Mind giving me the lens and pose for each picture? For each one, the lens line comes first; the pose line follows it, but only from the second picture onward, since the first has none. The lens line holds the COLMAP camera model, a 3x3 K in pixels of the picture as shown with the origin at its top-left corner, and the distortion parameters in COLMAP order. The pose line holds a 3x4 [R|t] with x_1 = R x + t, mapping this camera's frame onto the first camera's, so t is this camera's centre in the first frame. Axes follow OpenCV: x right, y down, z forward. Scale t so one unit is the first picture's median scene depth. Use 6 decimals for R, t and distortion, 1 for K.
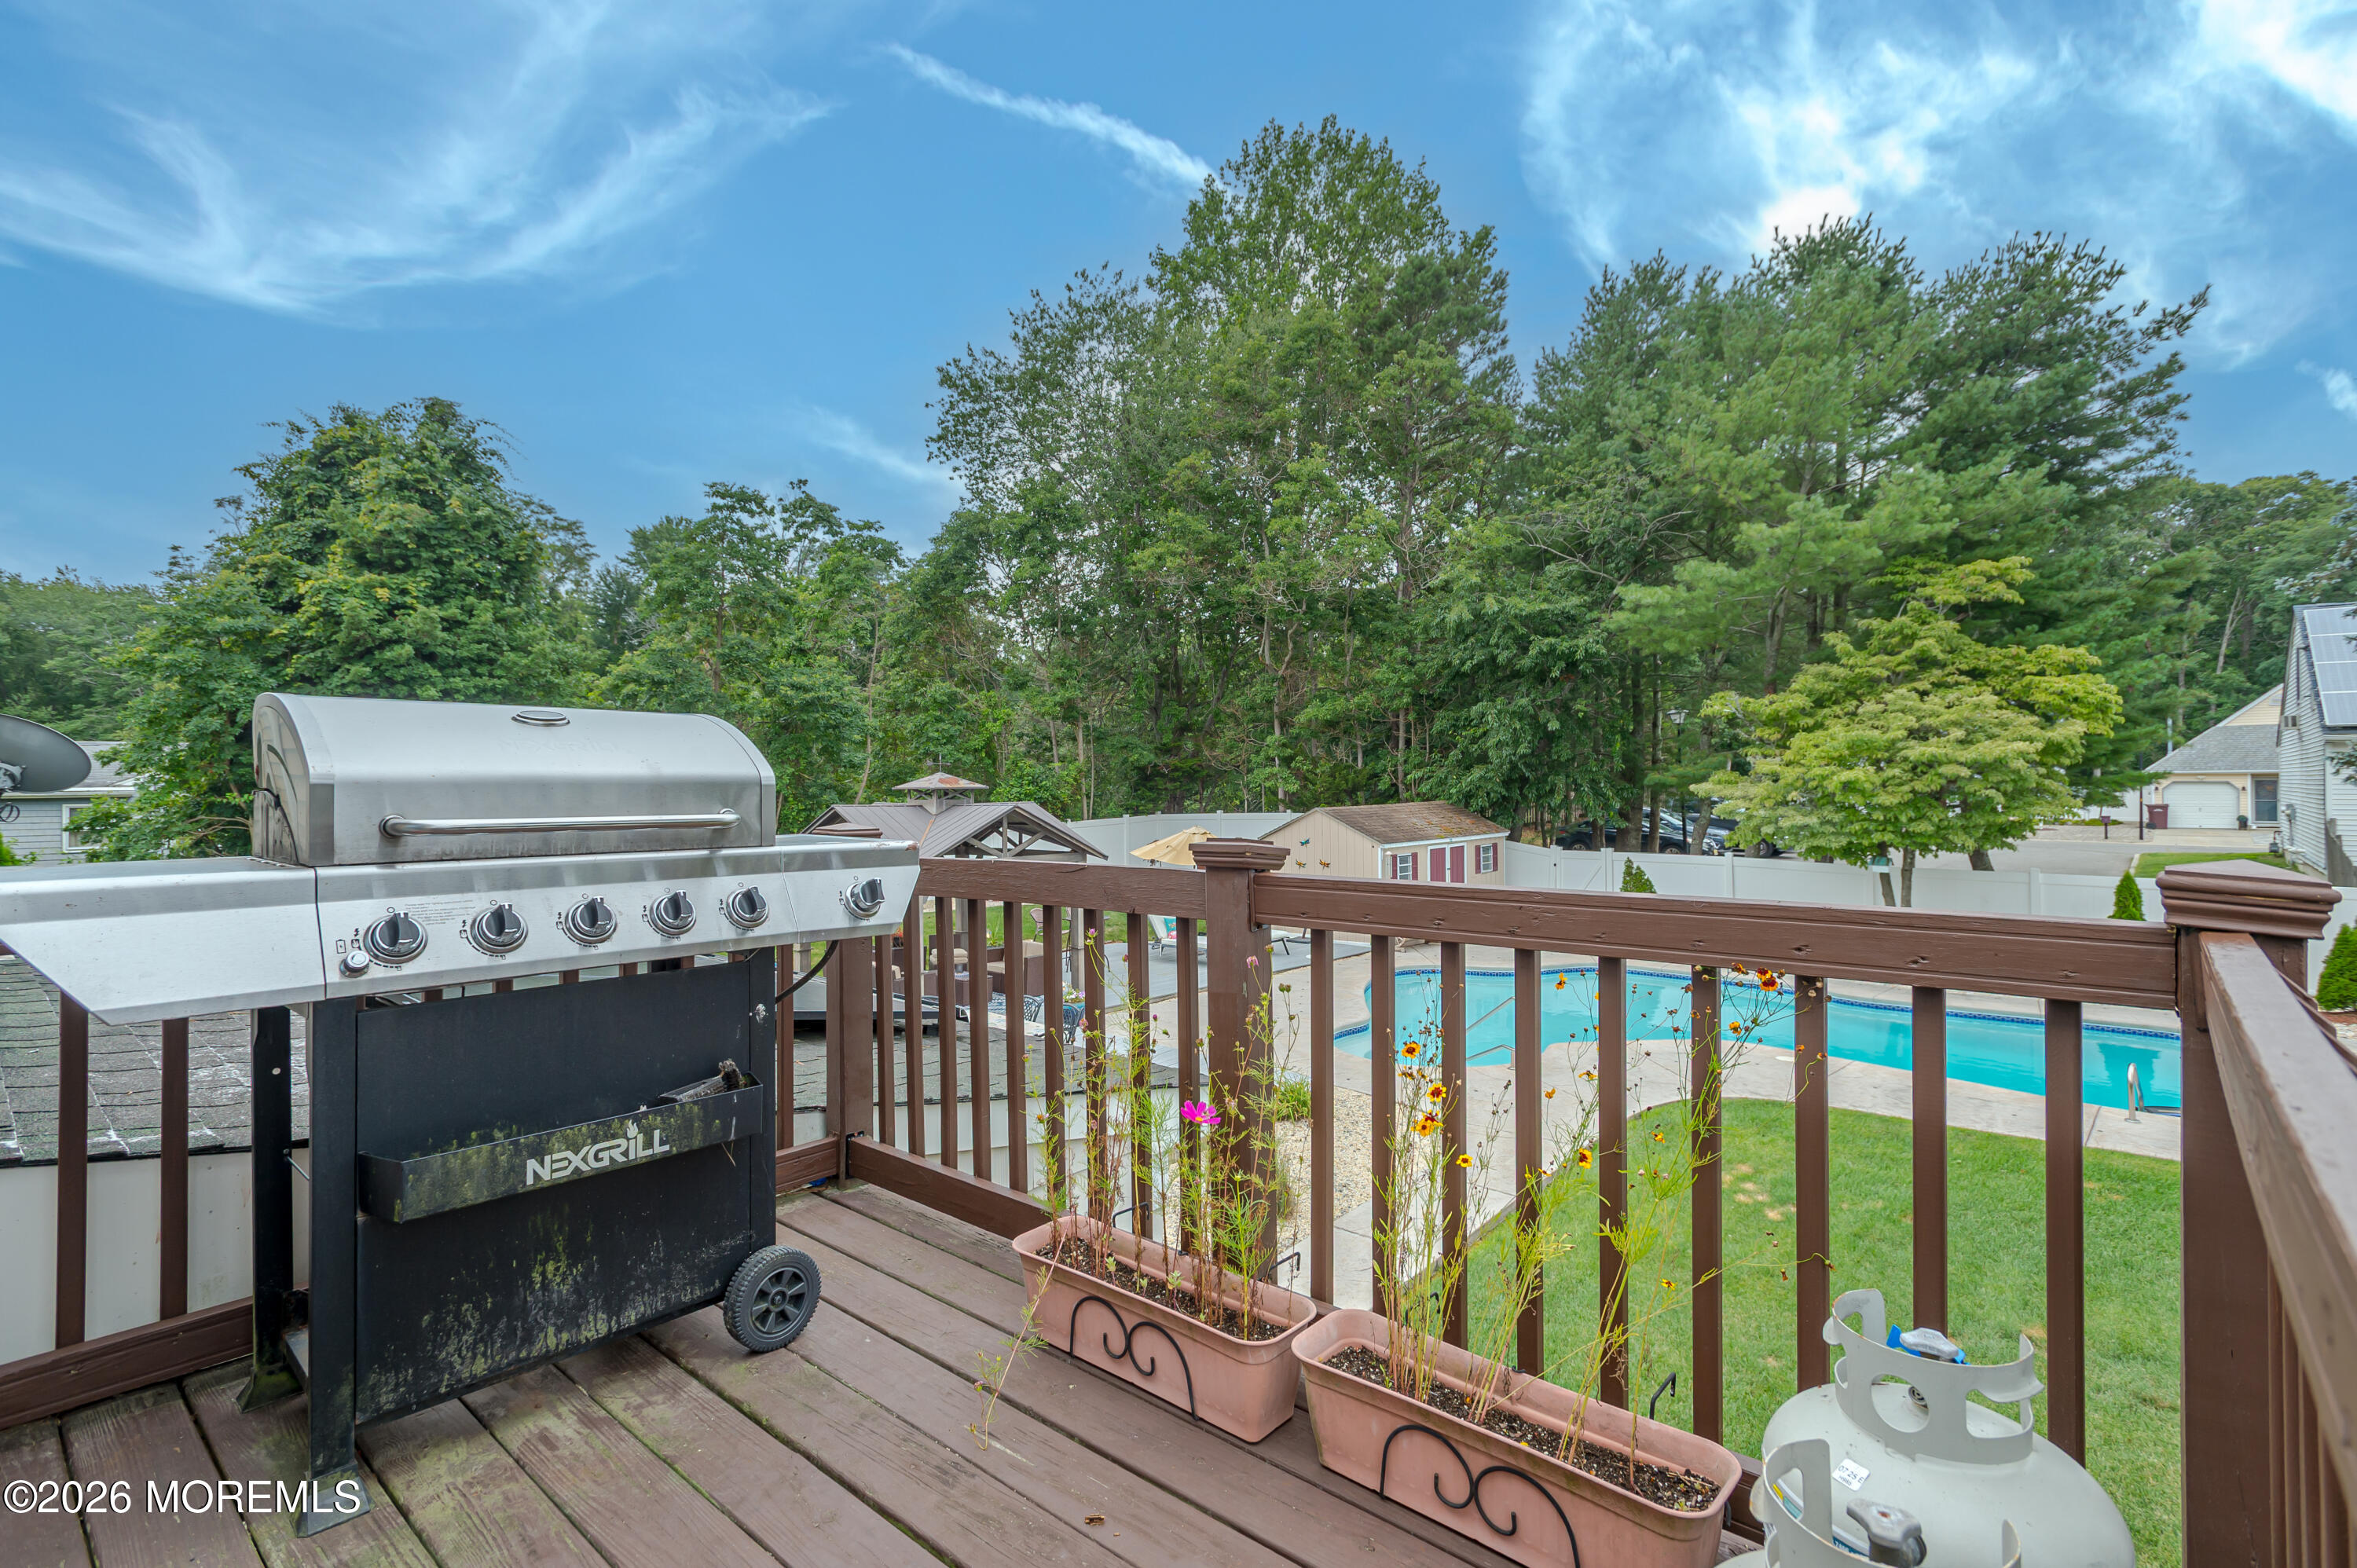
lens RADIAL K [[1089.2, 0, 1189.9], [0, 1089.2, 785.8], [0, 0, 1]] dist [0.018808, -0.007758]
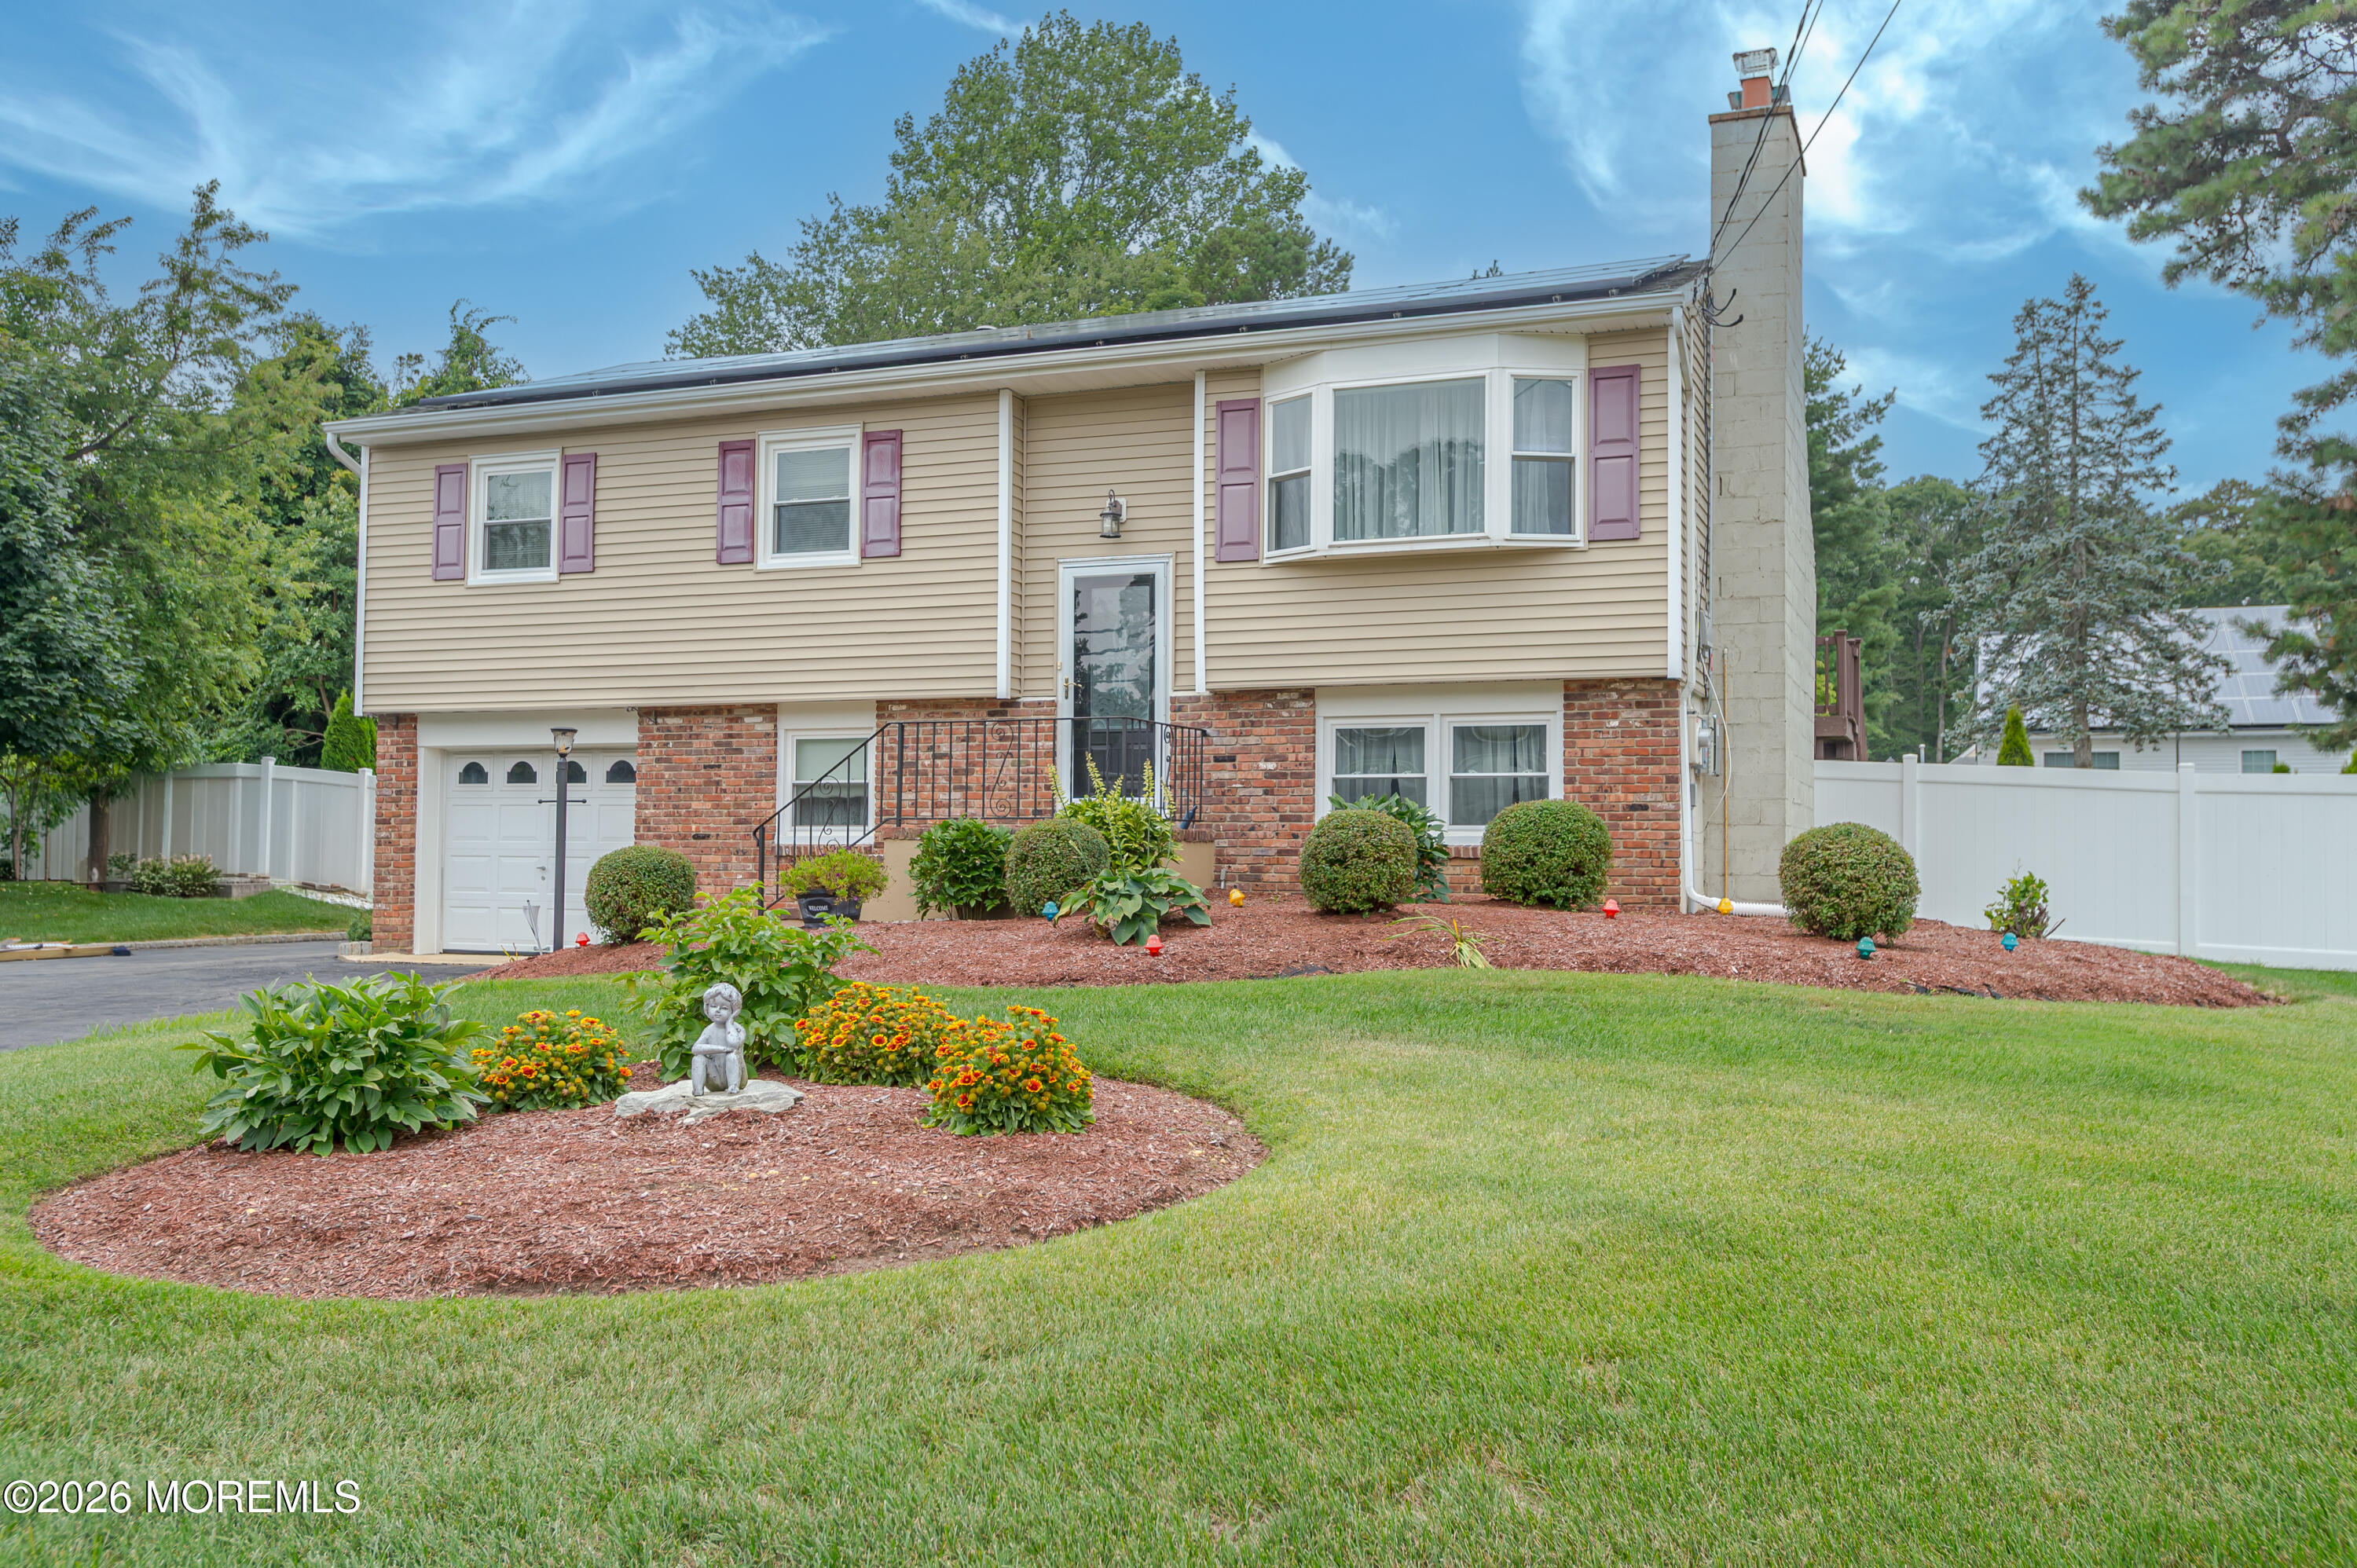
lens RADIAL K [[2020.9, 0, 1175.3], [0, 2020.9, 780.3], [0, 0, 1]] dist [0.052944, 0.004308]
pose [[0.946013, 0.019166, 0.323562, -0.675873], [-0.005424, 0.999047, -0.043320, 0.132256], [-0.324084, 0.039226, 0.945215, -1.009047]]
